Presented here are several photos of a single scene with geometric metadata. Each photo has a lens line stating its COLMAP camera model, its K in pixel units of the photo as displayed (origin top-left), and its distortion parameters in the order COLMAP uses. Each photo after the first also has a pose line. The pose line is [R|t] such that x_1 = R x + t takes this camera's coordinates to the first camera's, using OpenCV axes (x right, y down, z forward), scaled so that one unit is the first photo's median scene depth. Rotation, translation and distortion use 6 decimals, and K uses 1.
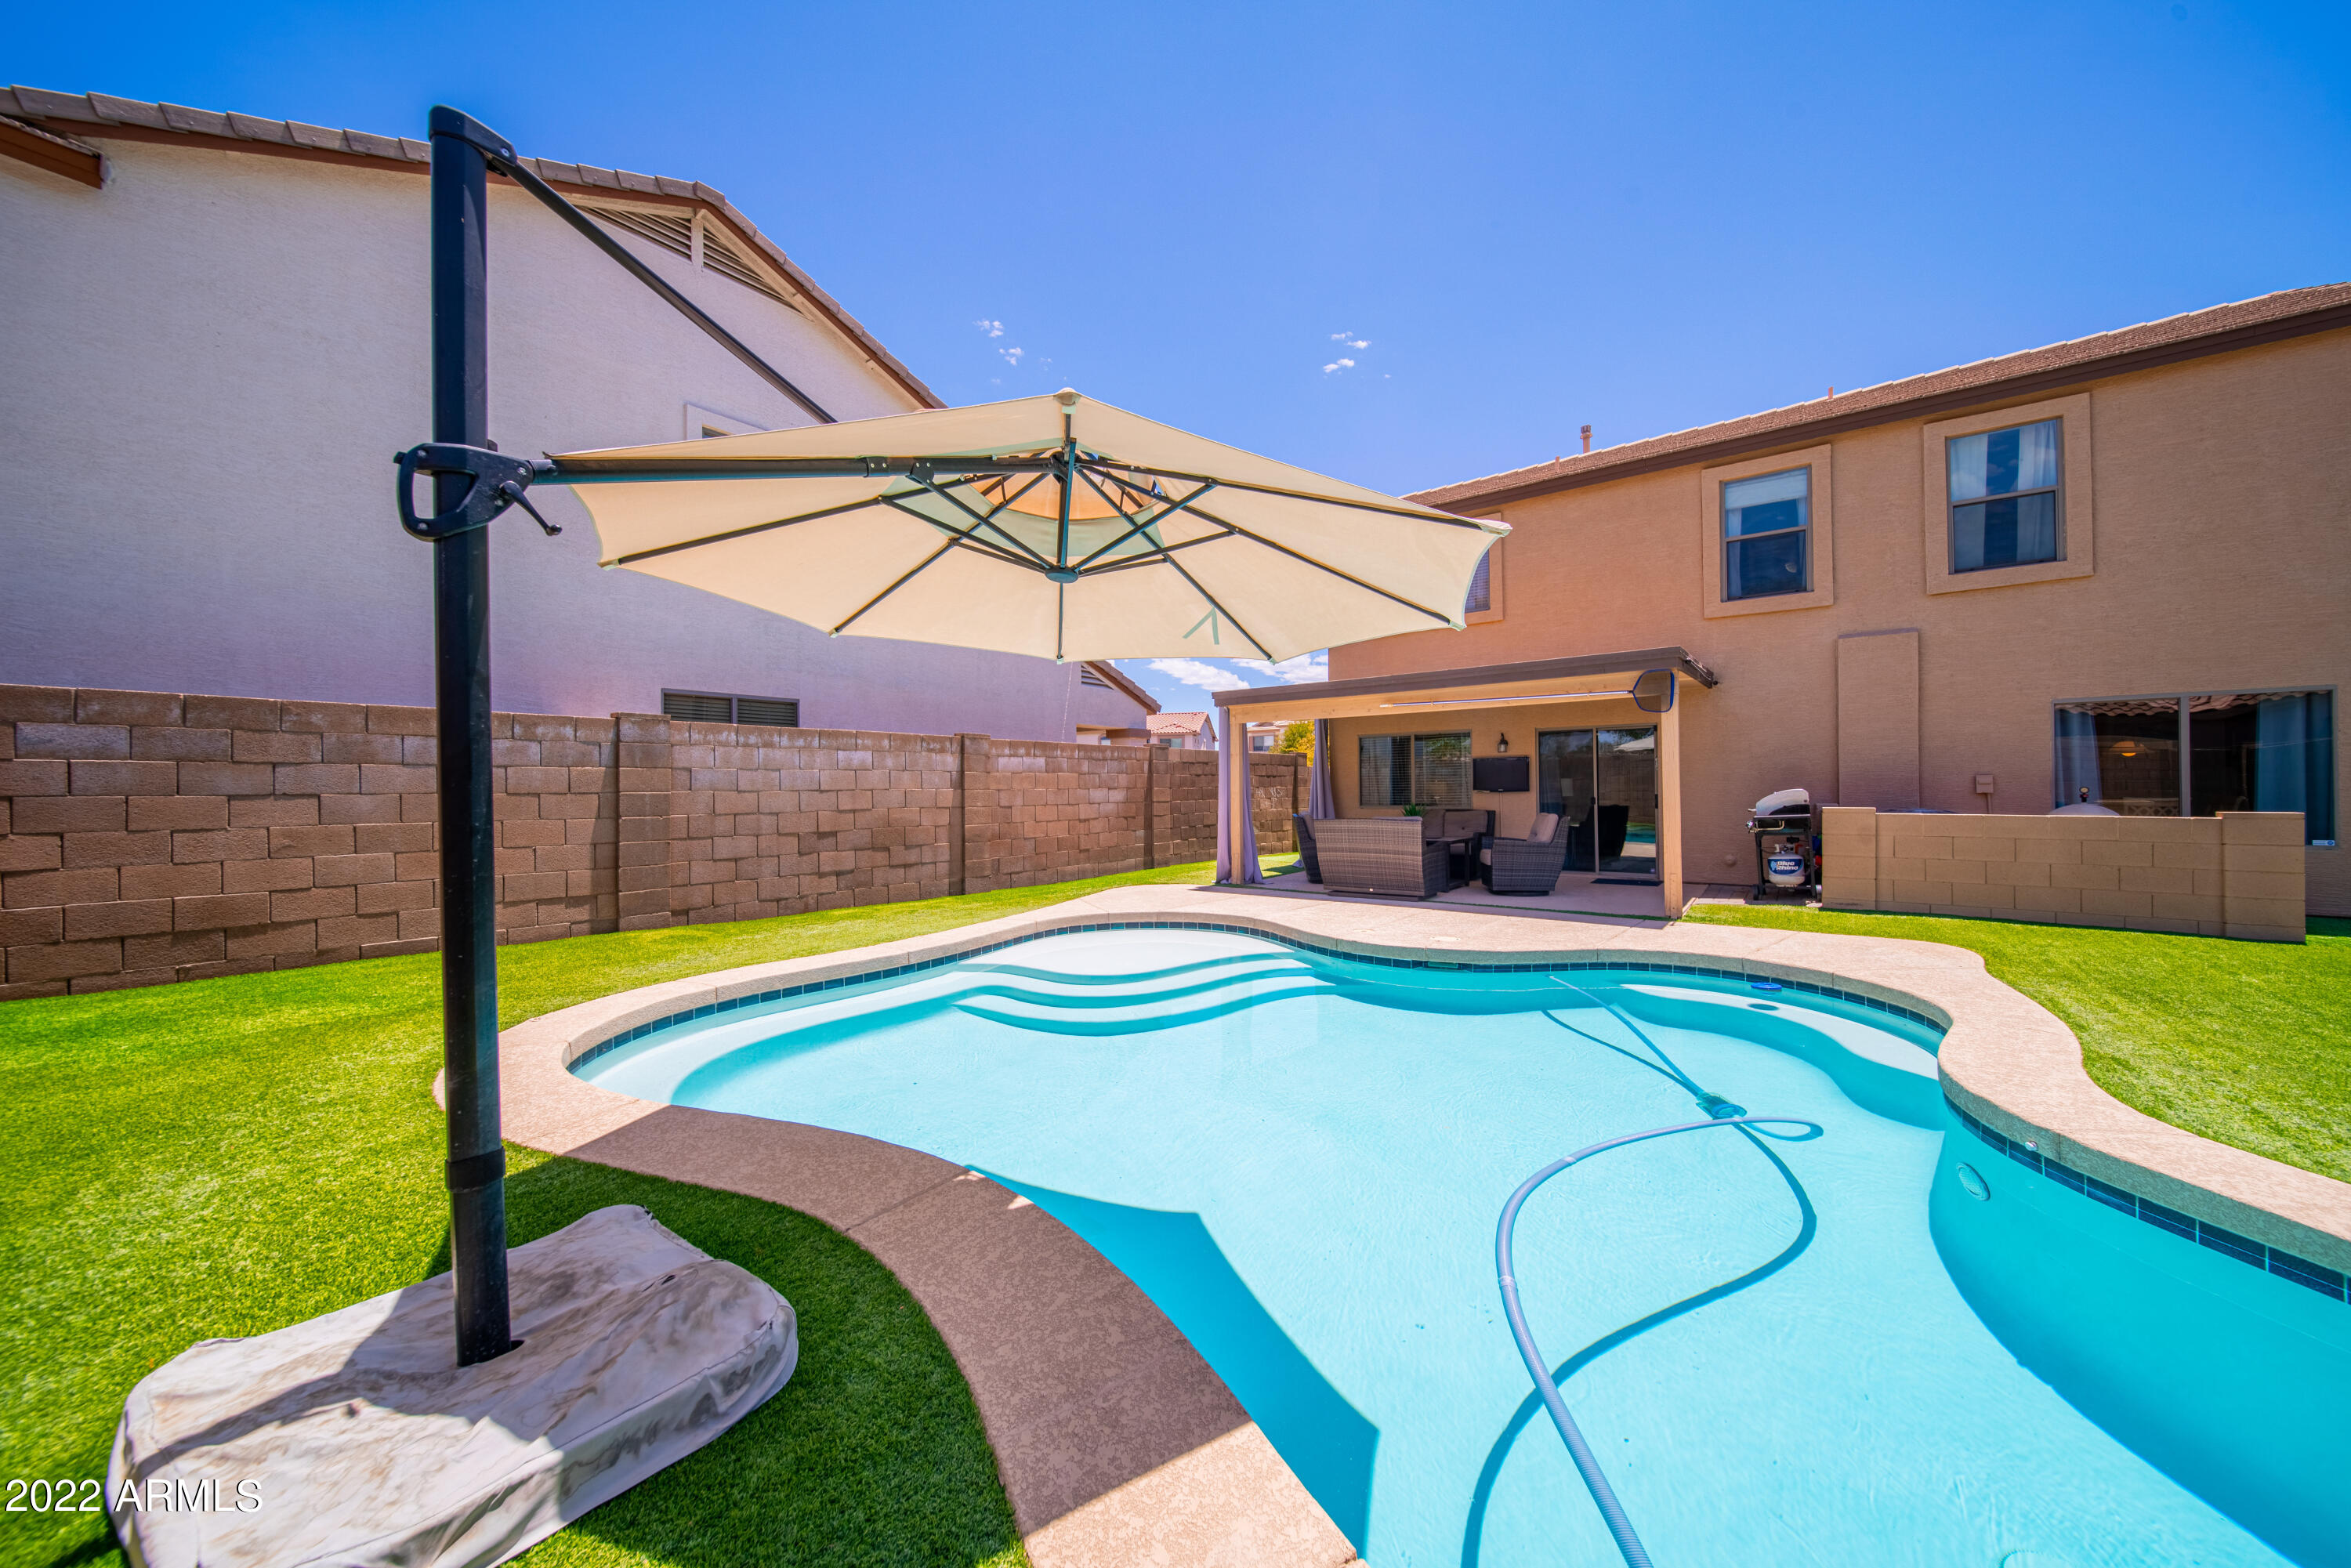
lens RADIAL K [[820.9, 0, 1167.5], [0, 820.9, 788.0], [0, 0, 1]] dist [0.001778, -0.002153]
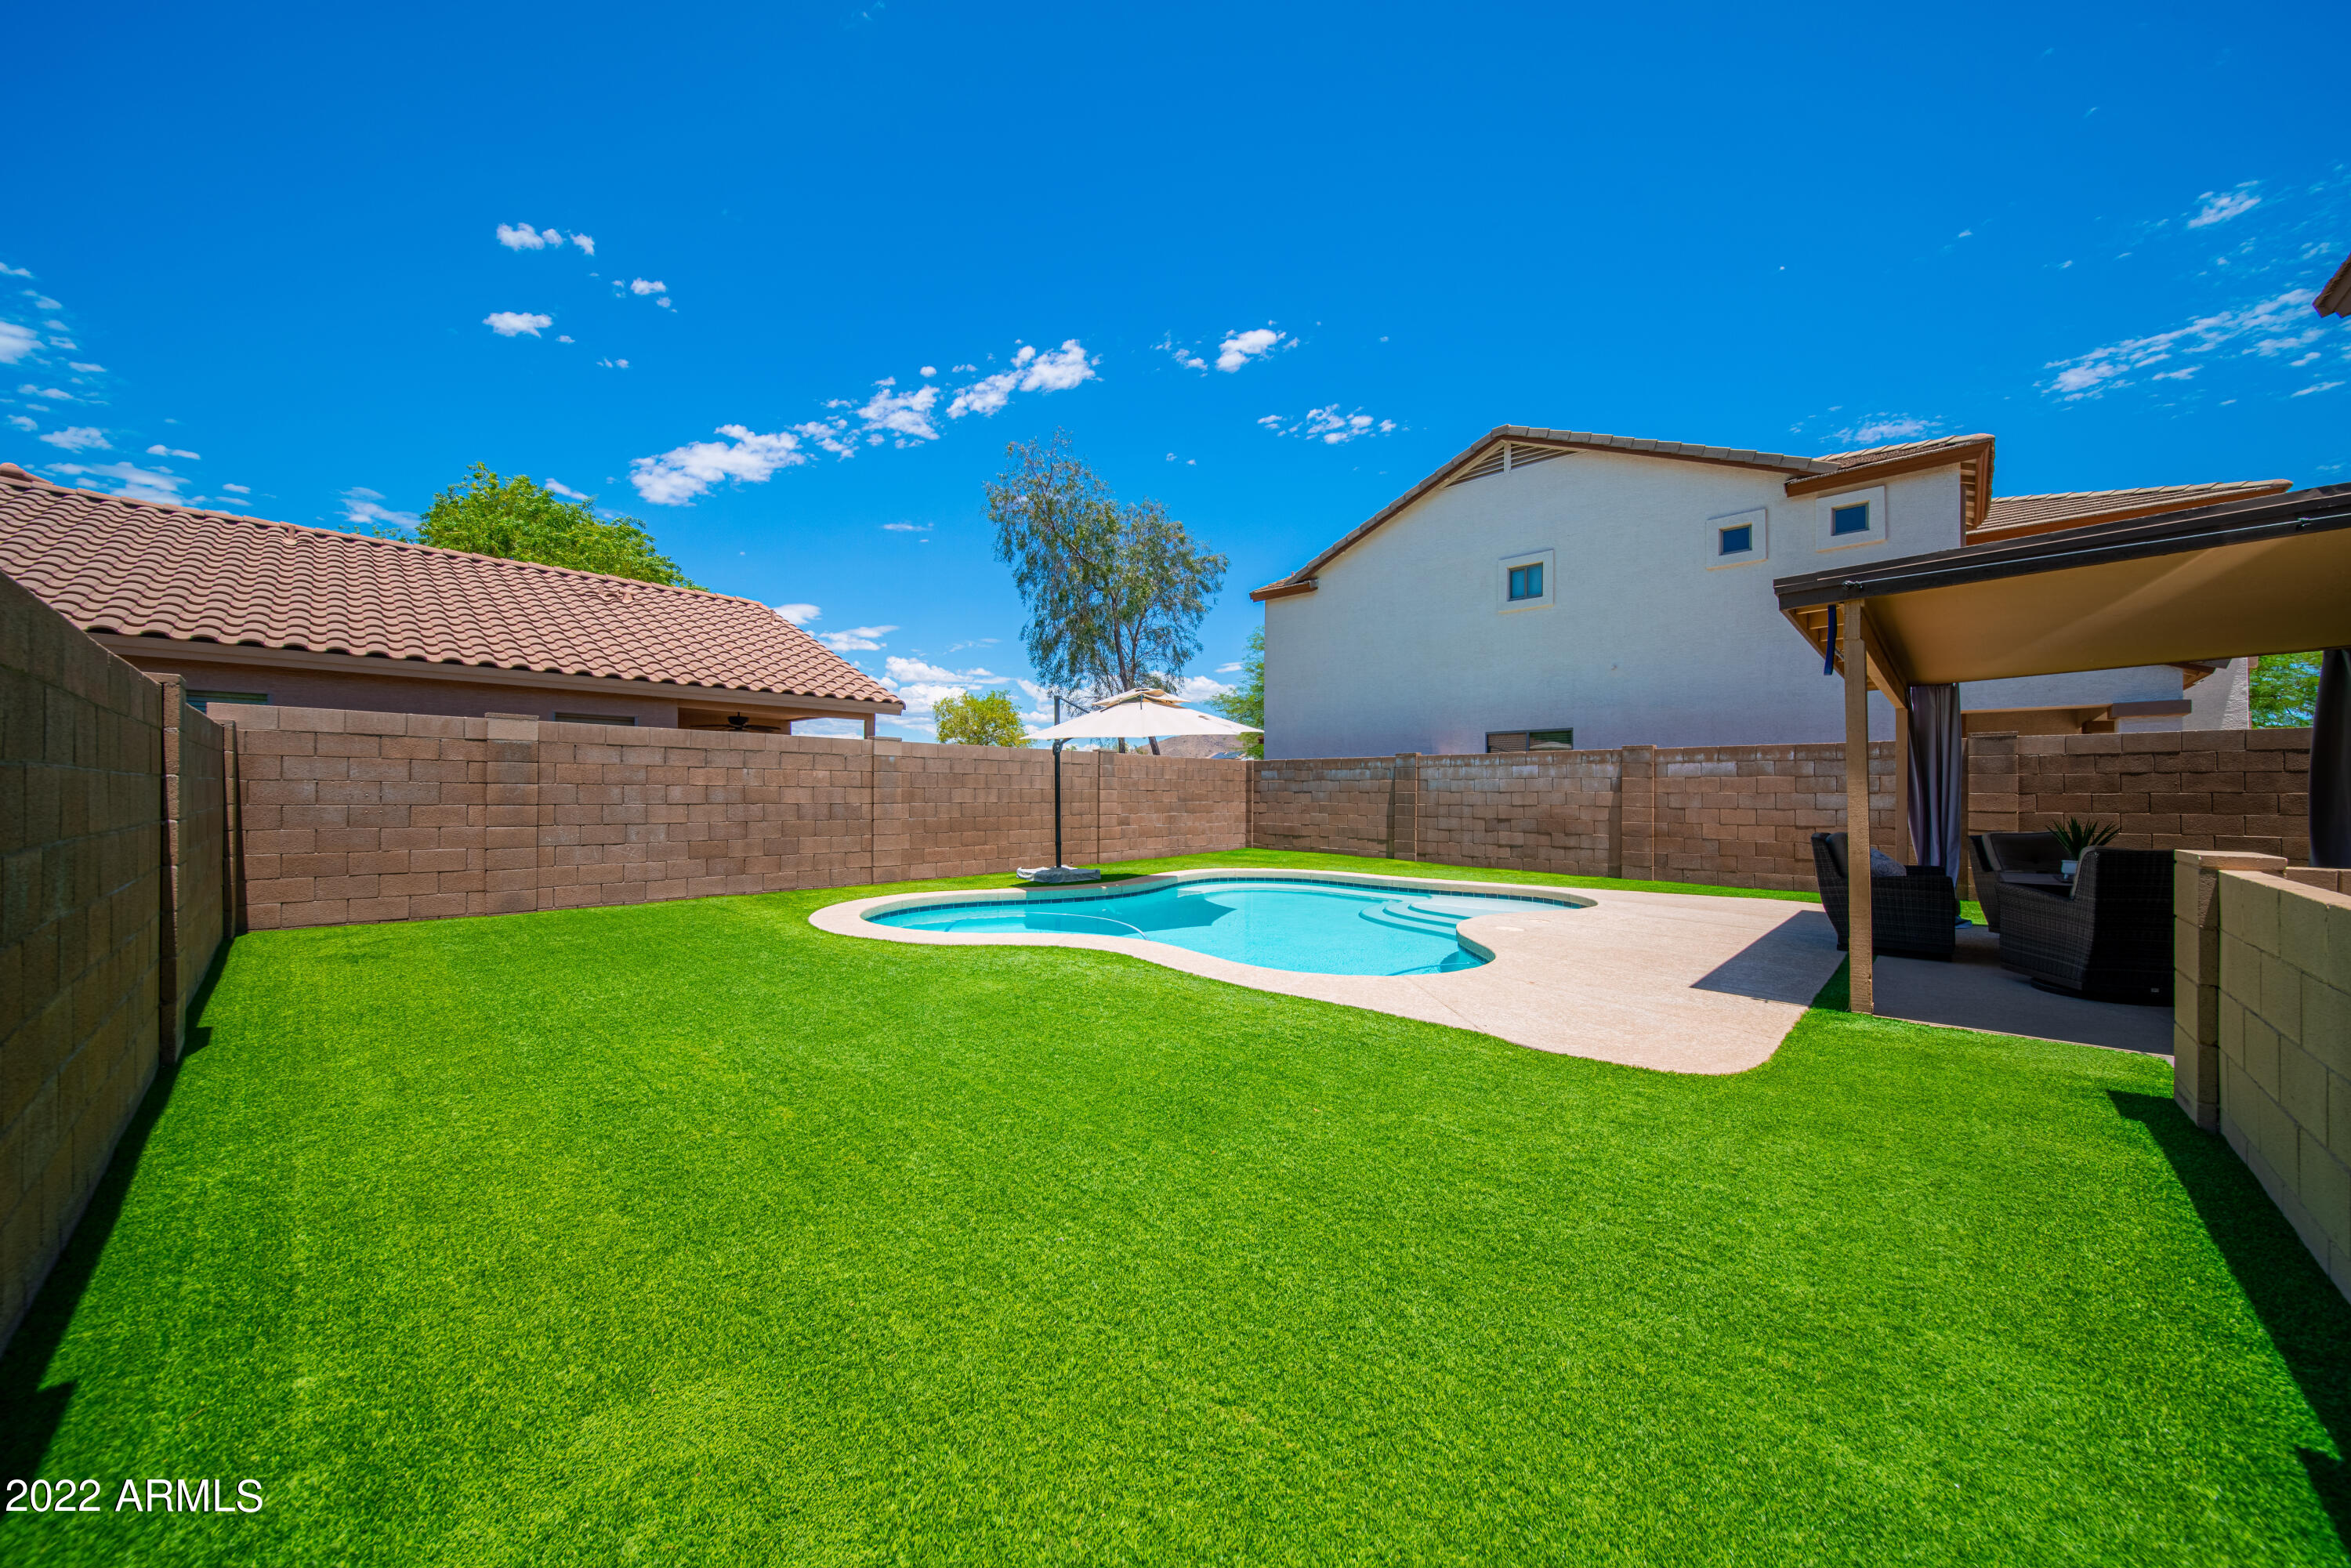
lens RADIAL K [[820.9, 0, 1167.5], [0, 820.9, 788.0], [0, 0, 1]] dist [0.001778, -0.002153]
pose [[-0.107369, 0.001064, -0.994219, 1.149228], [-0.002933, 0.999995, 0.001387, -0.004884], [0.994215, 0.003065, -0.107365, 0.511143]]
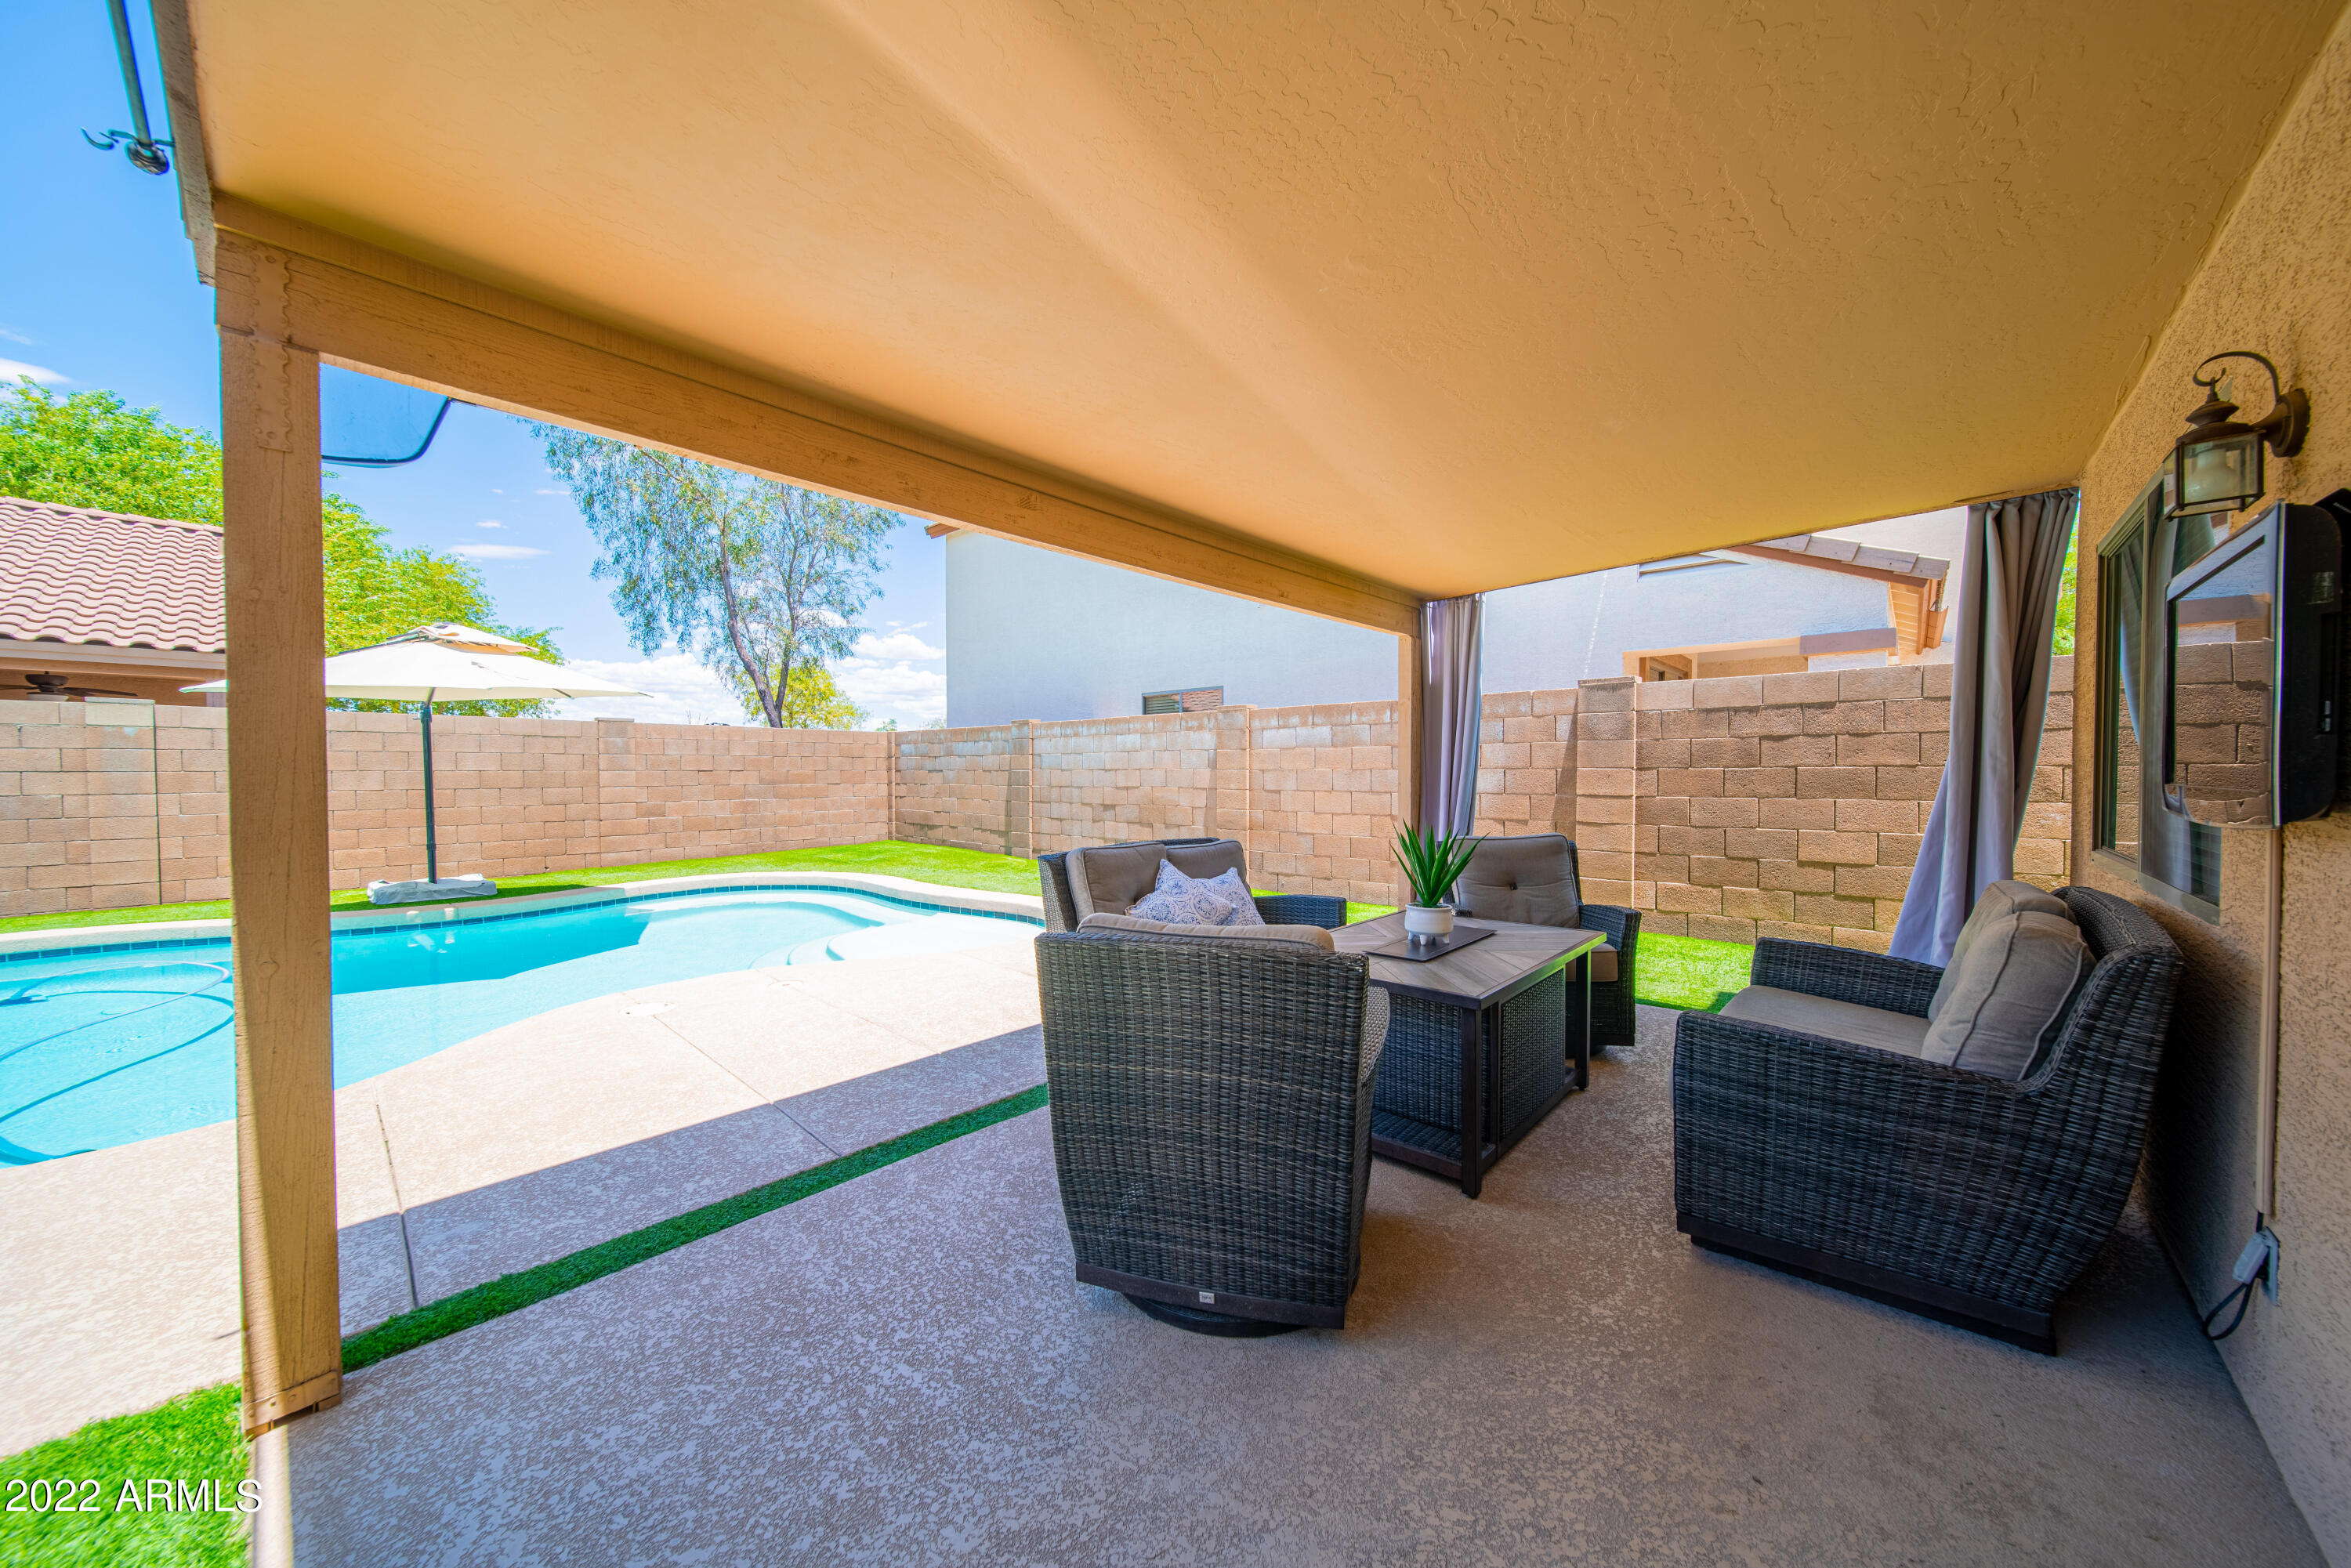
lens RADIAL K [[820.9, 0, 1167.5], [0, 820.9, 788.0], [0, 0, 1]] dist [0.001778, -0.002153]
pose [[-0.078767, 0.031056, -0.996409, 0.728461], [0.004783, 0.999515, 0.030775, -0.006588], [0.996882, -0.002342, -0.078877, 1.128308]]
